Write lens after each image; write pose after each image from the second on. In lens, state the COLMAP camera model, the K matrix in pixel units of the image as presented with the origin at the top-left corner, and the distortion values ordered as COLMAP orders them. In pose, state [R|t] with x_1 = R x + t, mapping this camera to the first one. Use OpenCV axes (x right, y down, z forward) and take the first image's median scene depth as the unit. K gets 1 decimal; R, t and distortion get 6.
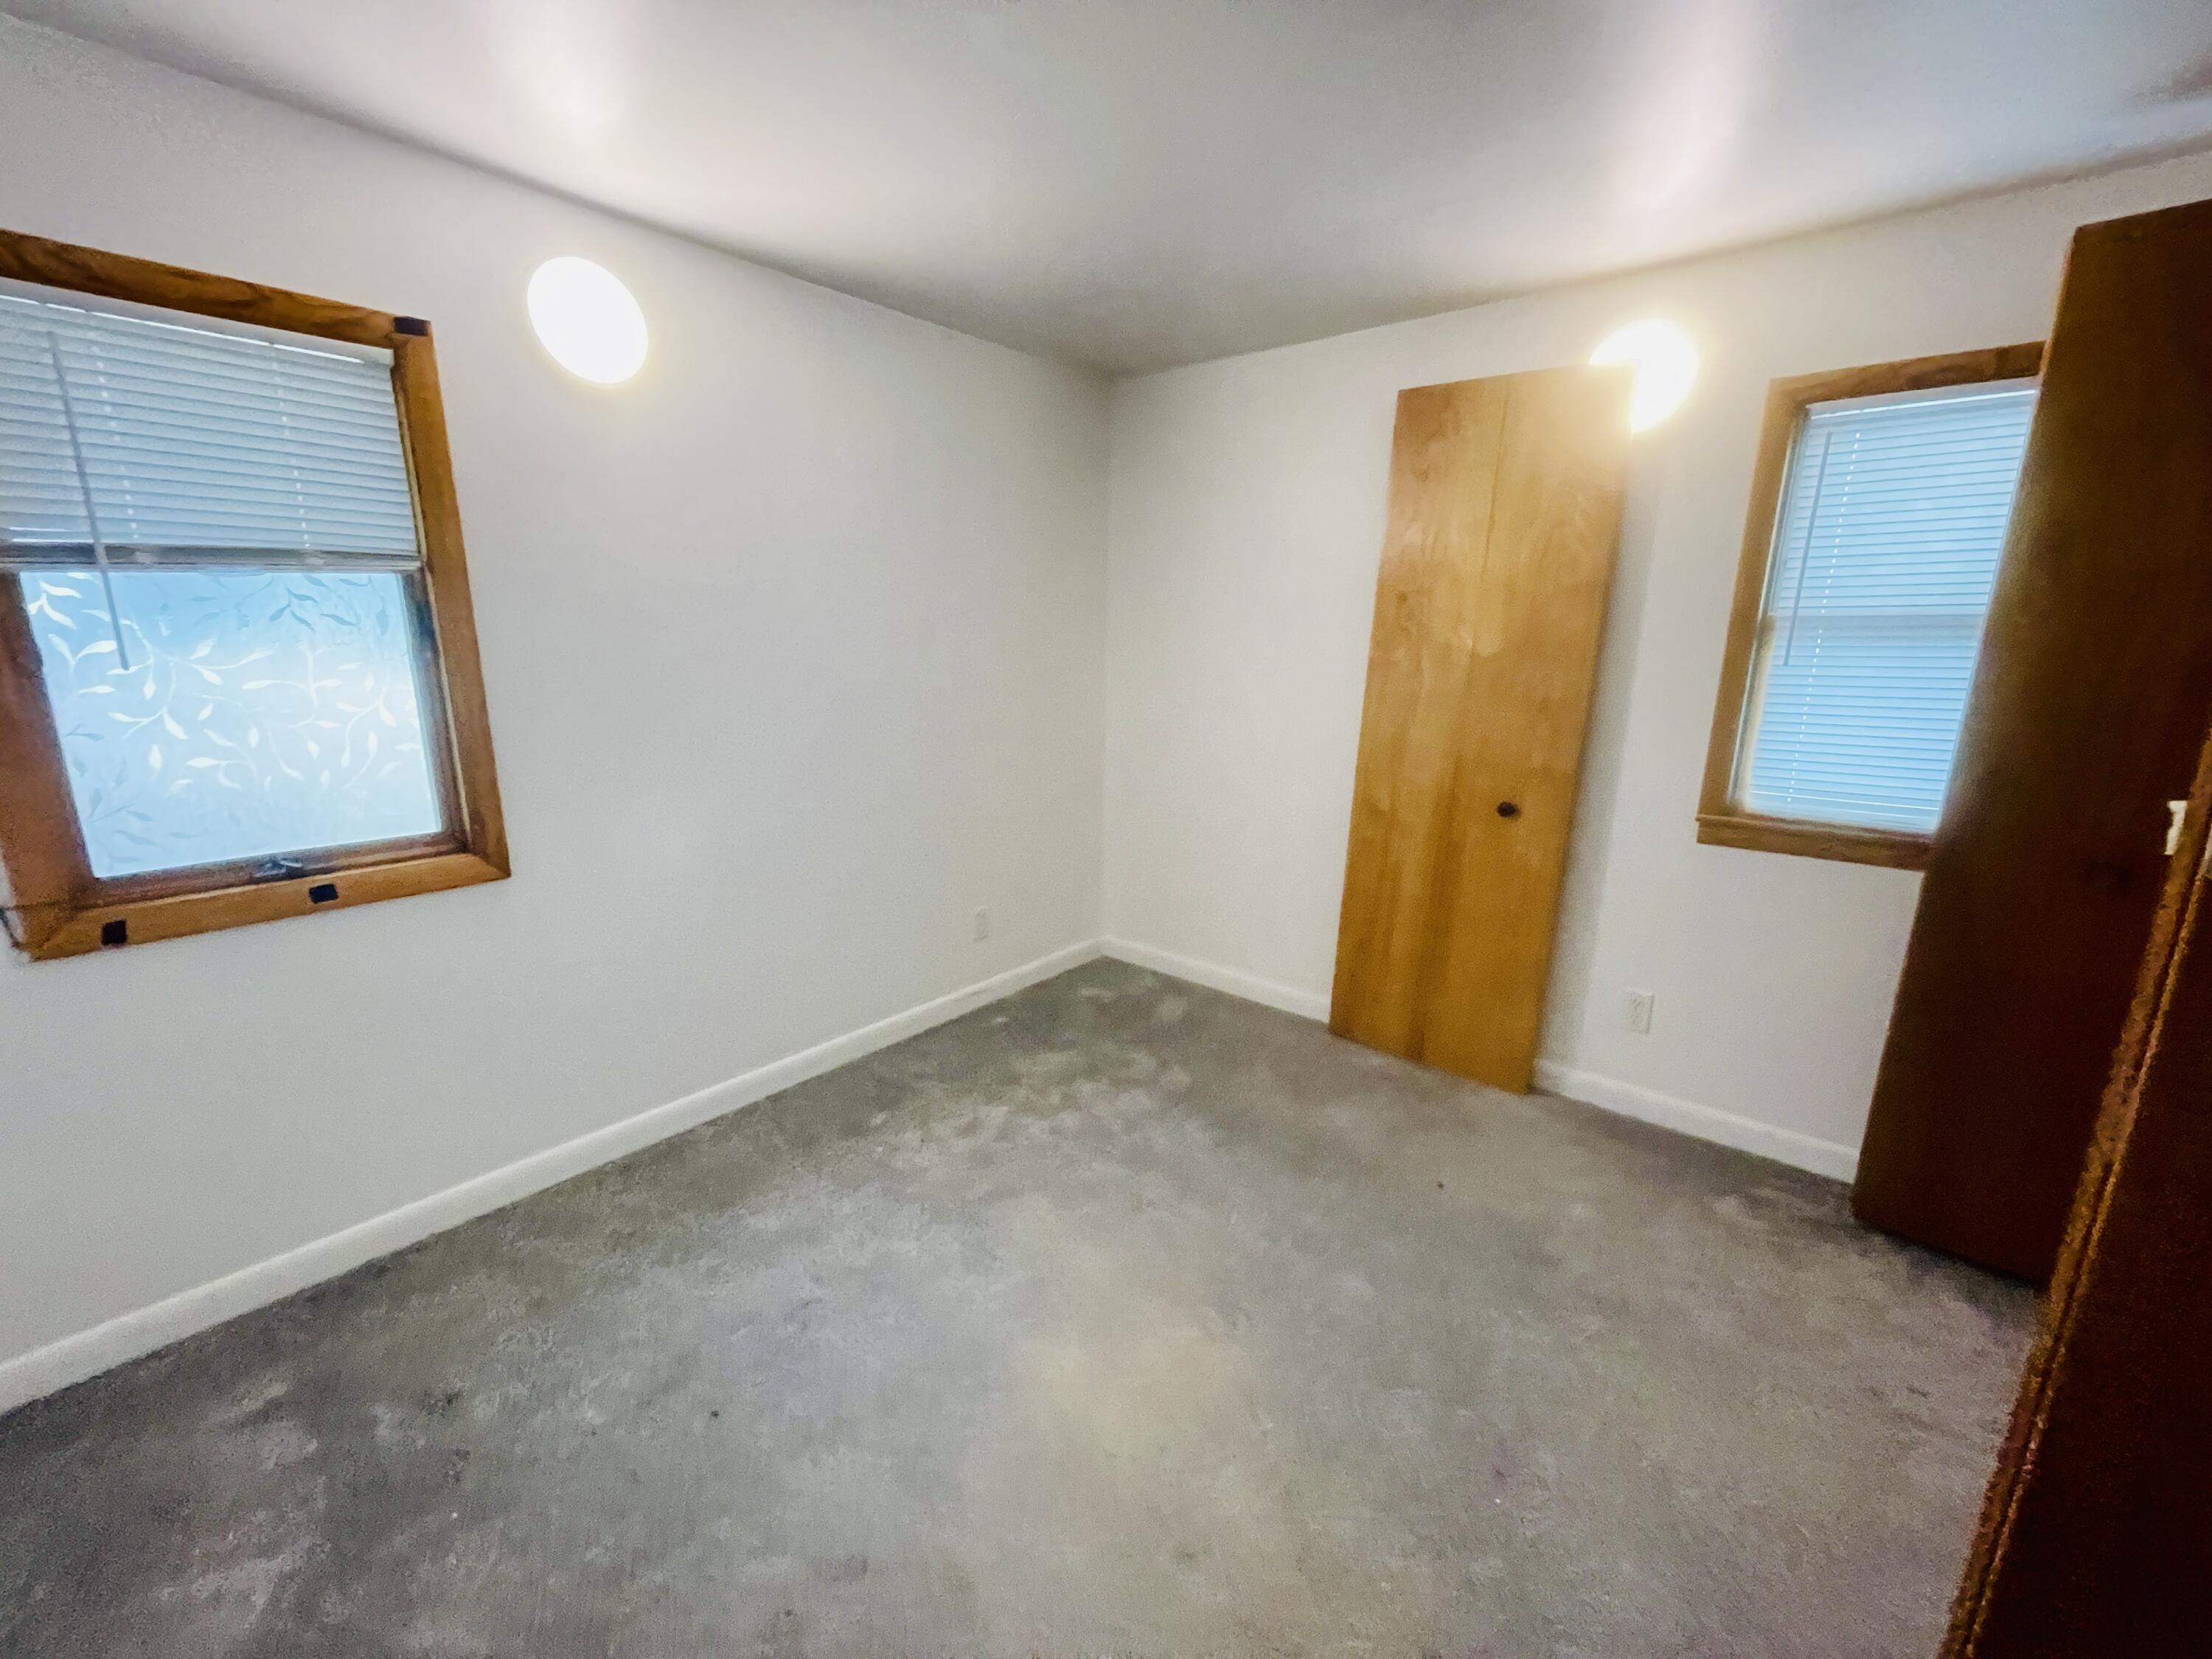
lens RADIAL K [[888.0, 0, 1099.2], [0, 888.0, 831.1], [0, 0, 1]] dist [0.000177, -0.000504]
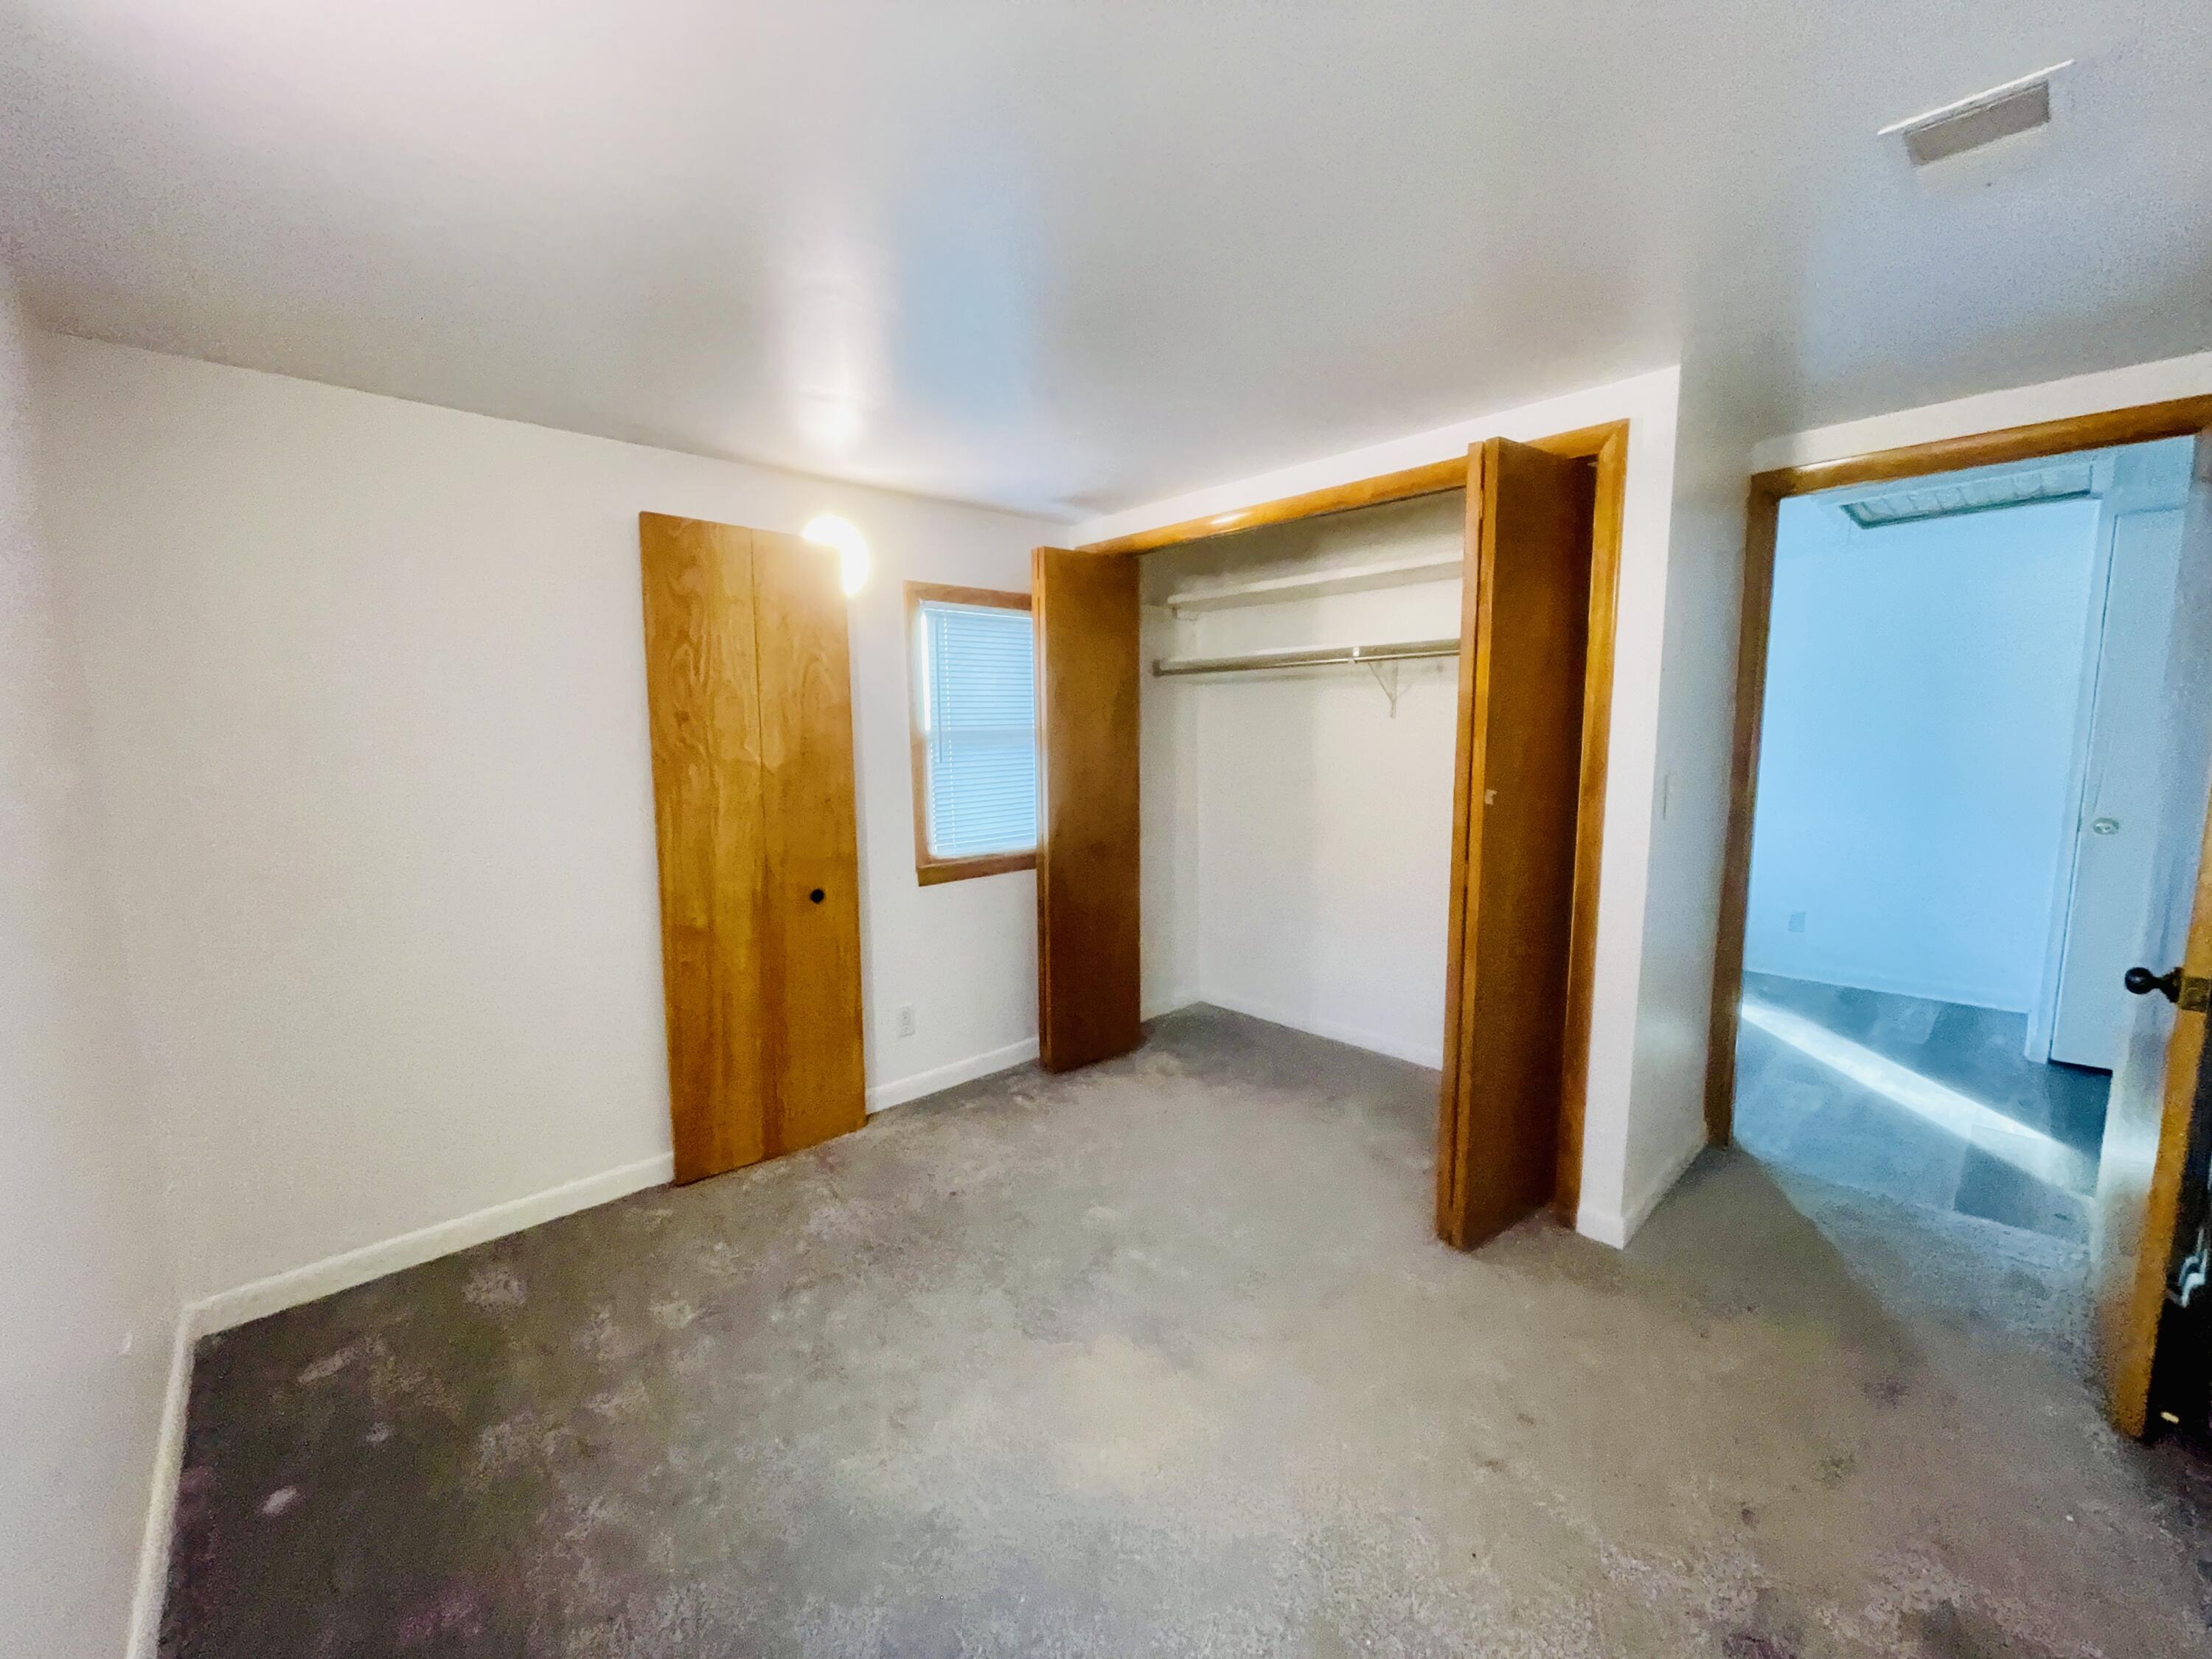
lens RADIAL K [[888.0, 0, 1100.9], [0, 888.0, 833.5], [0, 0, 1]] dist [0.000177, -0.000504]
pose [[0.114364, -0.124793, 0.985570, -0.630135], [0.229219, 0.968624, 0.096049, -0.128441], [-0.966633, 0.214927, 0.139381, 0.451998]]
